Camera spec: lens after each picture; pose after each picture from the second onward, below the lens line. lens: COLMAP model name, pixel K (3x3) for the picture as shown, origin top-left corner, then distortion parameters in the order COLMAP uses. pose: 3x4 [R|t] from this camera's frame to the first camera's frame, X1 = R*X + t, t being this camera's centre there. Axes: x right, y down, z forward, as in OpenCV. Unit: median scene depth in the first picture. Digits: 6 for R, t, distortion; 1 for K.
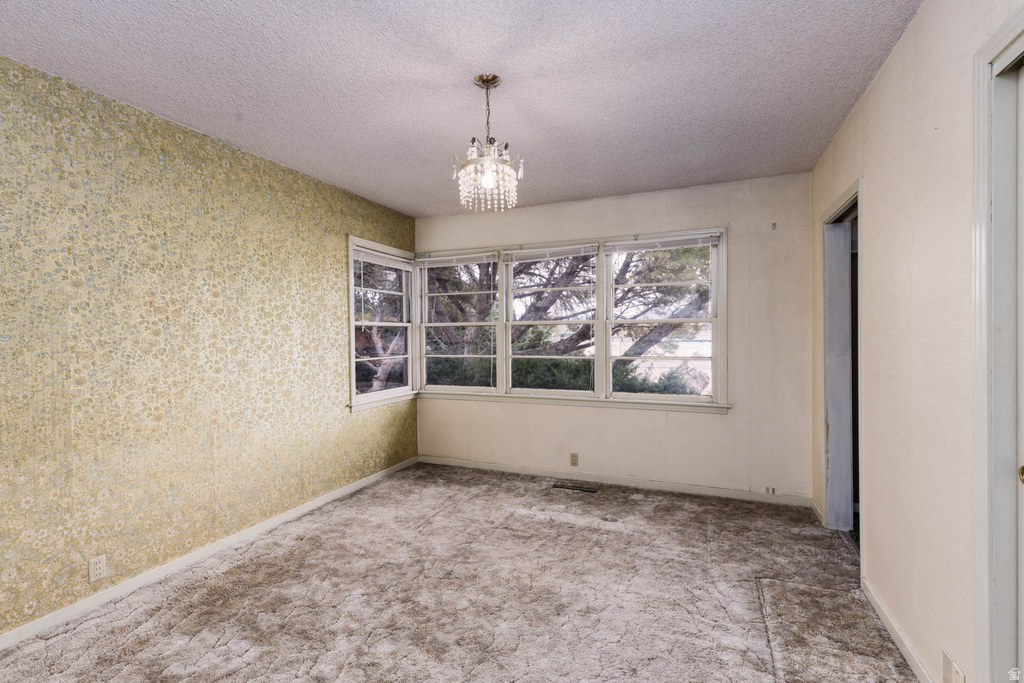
lens RADIAL K [[470.2, 0, 513.0], [0, 470.2, 337.8], [0, 0, 1]] dist [0.003700, -0.000199]
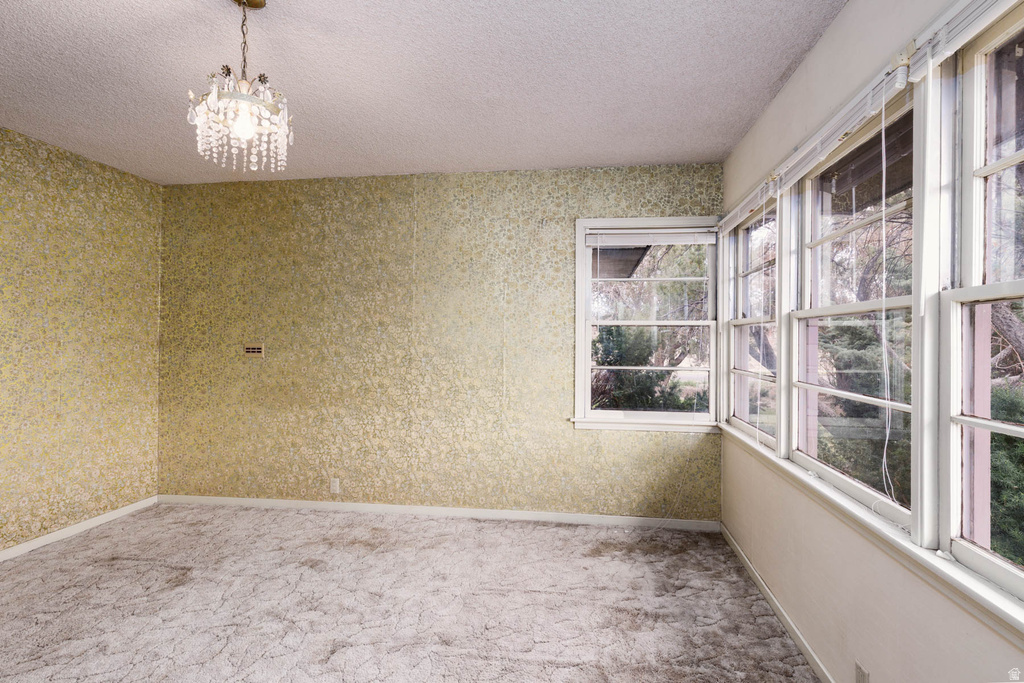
lens RADIAL K [[443.0, 0, 512.3], [0, 443.0, 342.6], [0, 0, 1]] dist [0.000687, 0.000005]
pose [[0.269657, -0.000154, -0.962956, 0.400256], [-0.017592, 0.999832, -0.005086, 0.010929], [0.962796, 0.018311, 0.269610, 0.694992]]
